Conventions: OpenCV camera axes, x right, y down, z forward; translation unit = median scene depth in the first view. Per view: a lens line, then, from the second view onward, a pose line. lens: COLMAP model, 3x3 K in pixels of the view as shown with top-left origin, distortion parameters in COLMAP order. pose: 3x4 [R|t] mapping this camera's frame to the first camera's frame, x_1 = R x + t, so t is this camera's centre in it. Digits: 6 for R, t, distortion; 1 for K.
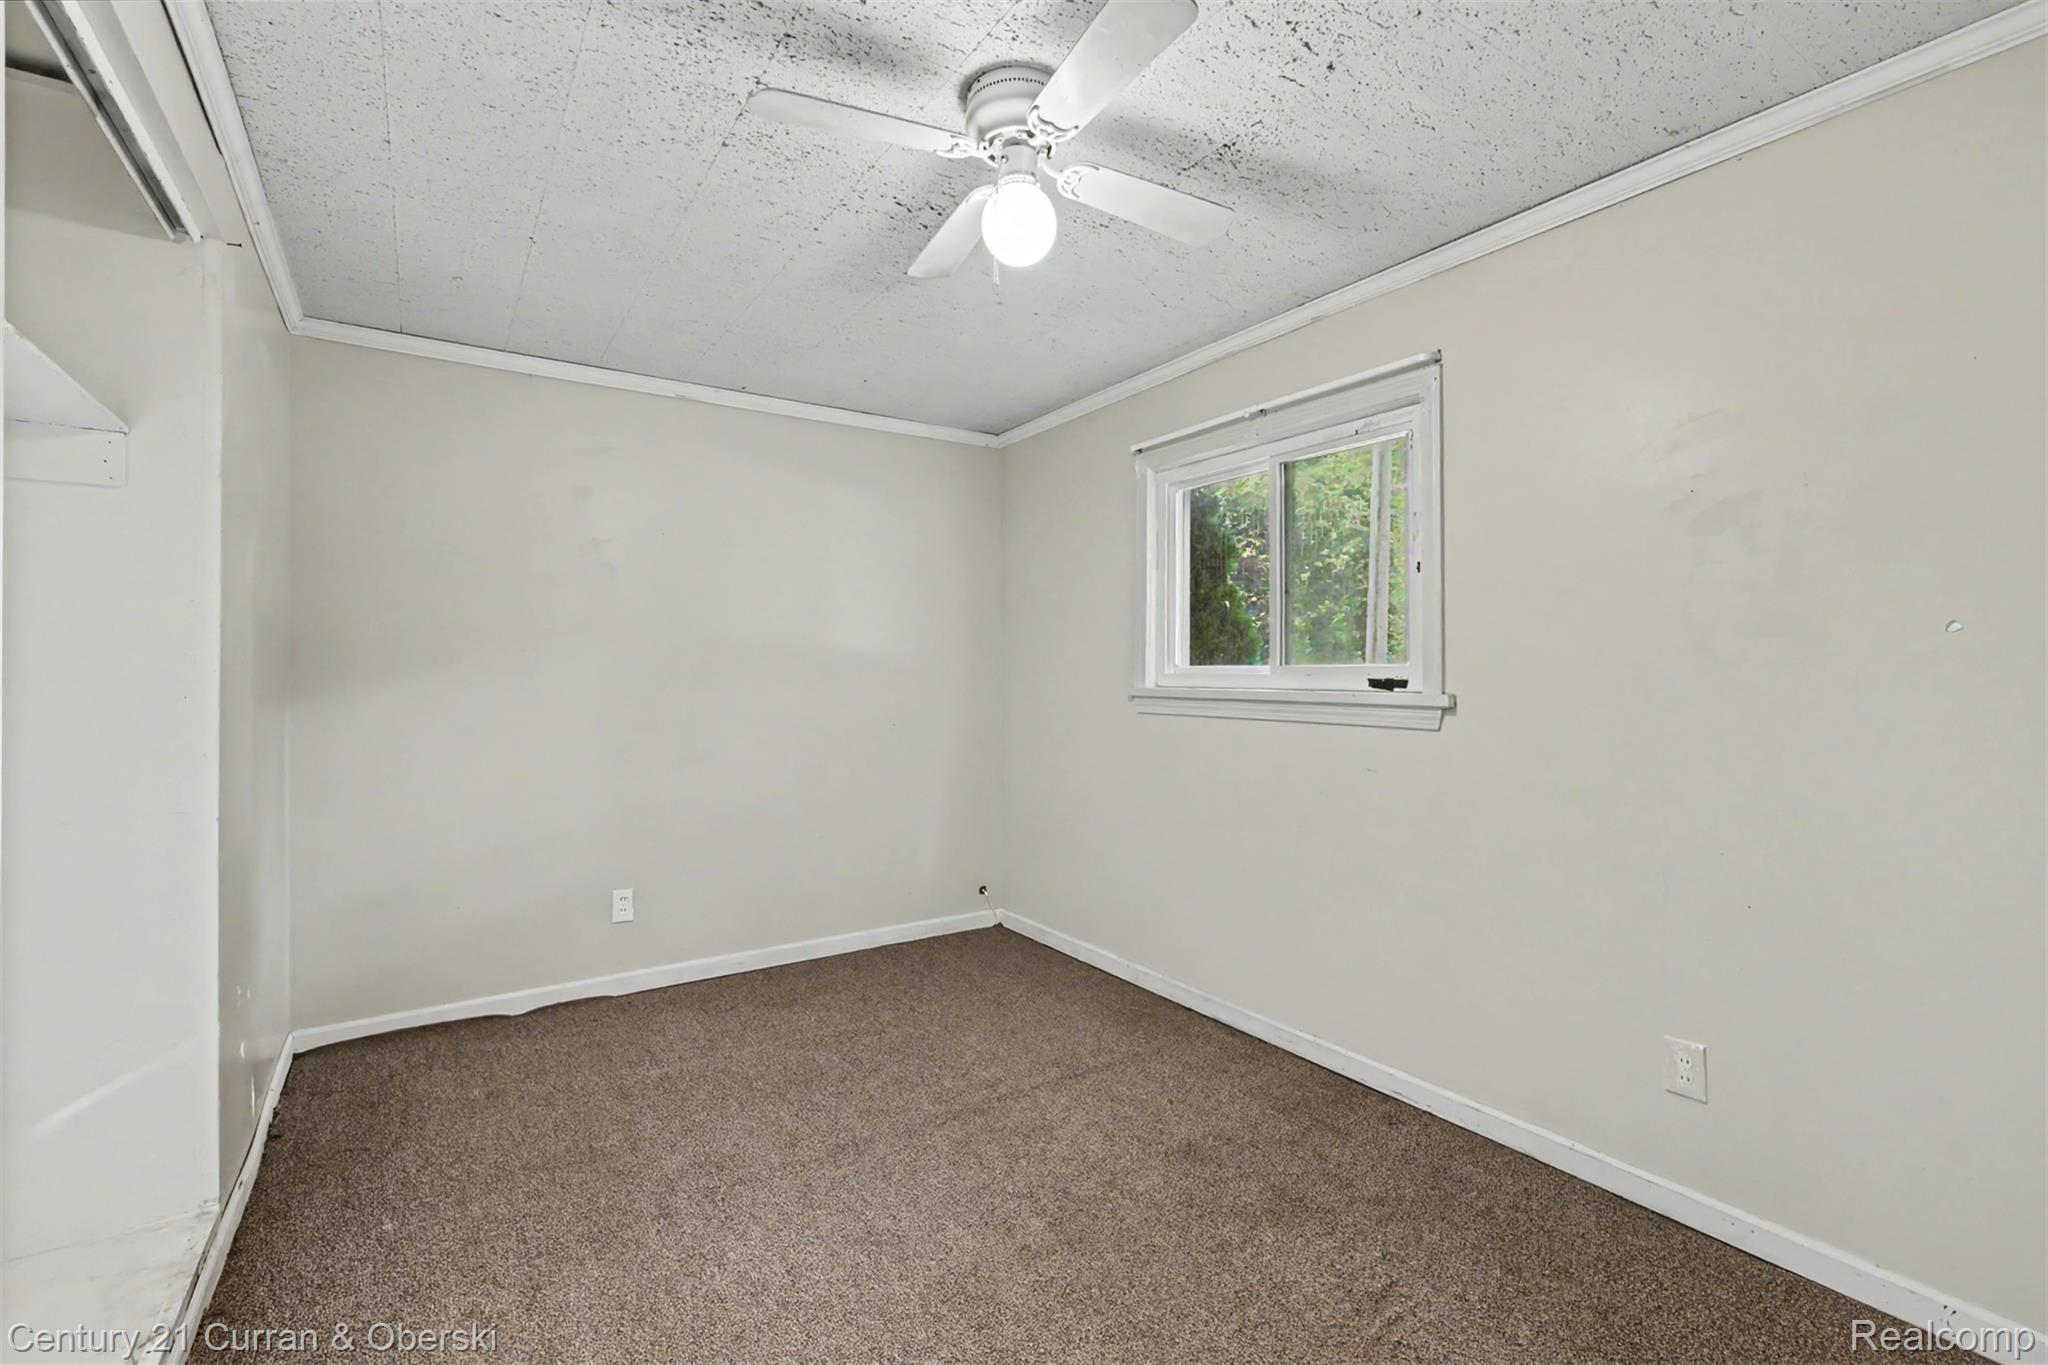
lens RADIAL K [[876.3, 0, 1024.0], [0, 876.3, 682.5], [0, 0, 1]] dist [0.005920, 0.000286]
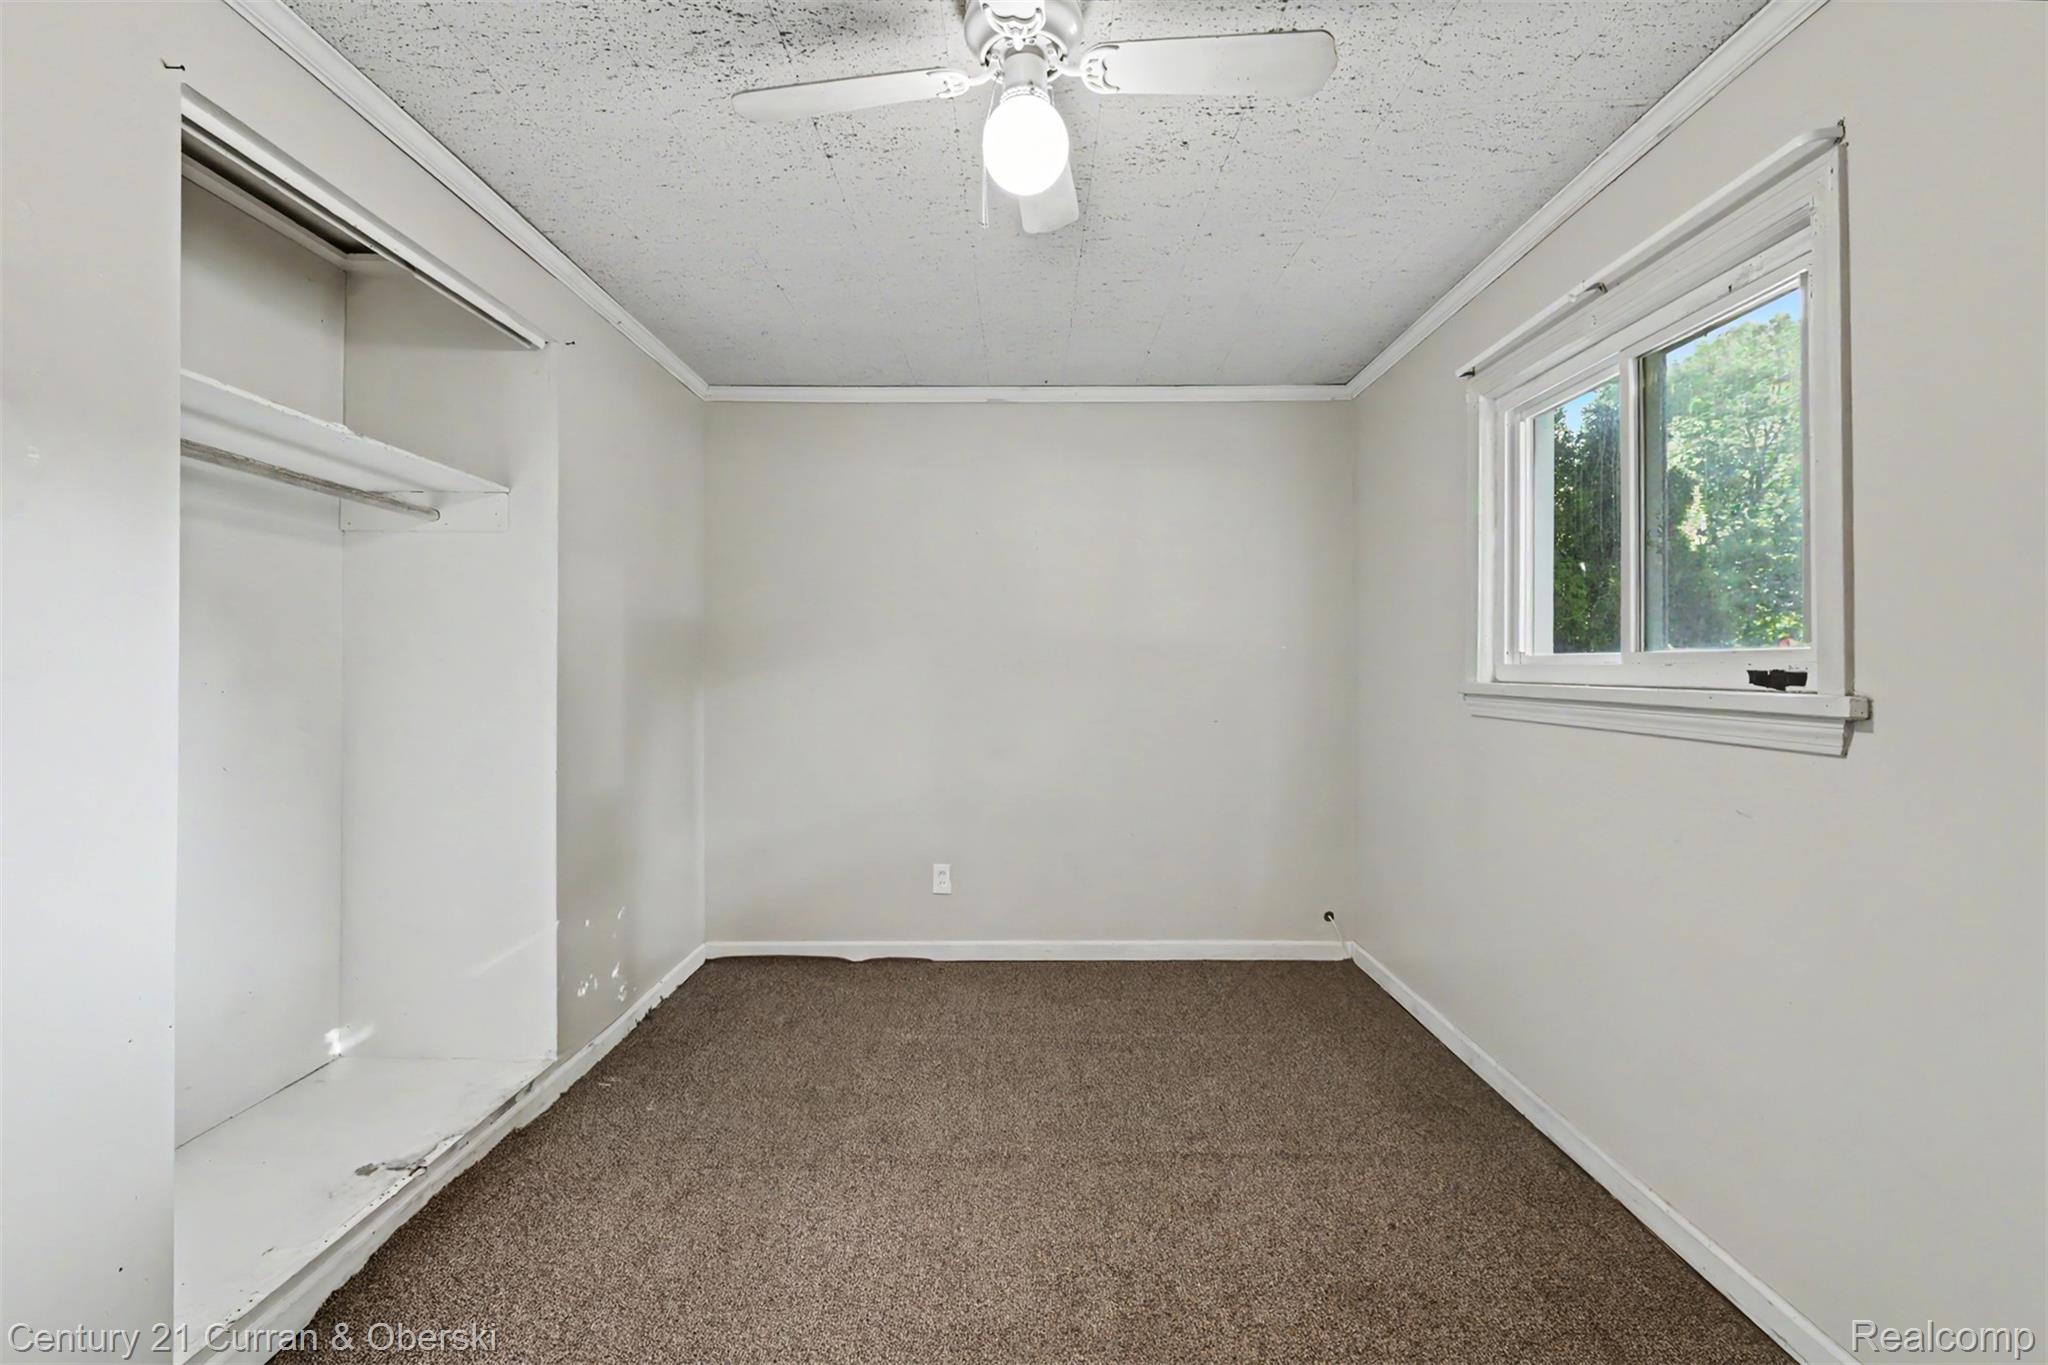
lens RADIAL K [[900.6, 0, 1035.1], [0, 900.6, 674.4], [0, 0, 1]] dist [0.001534, 0.000699]
pose [[0.837894, 0.004789, -0.545812, 0.282488], [-0.005492, 0.999985, 0.000344, 0.000873], [0.545806, 0.002709, 0.837907, 0.149612]]
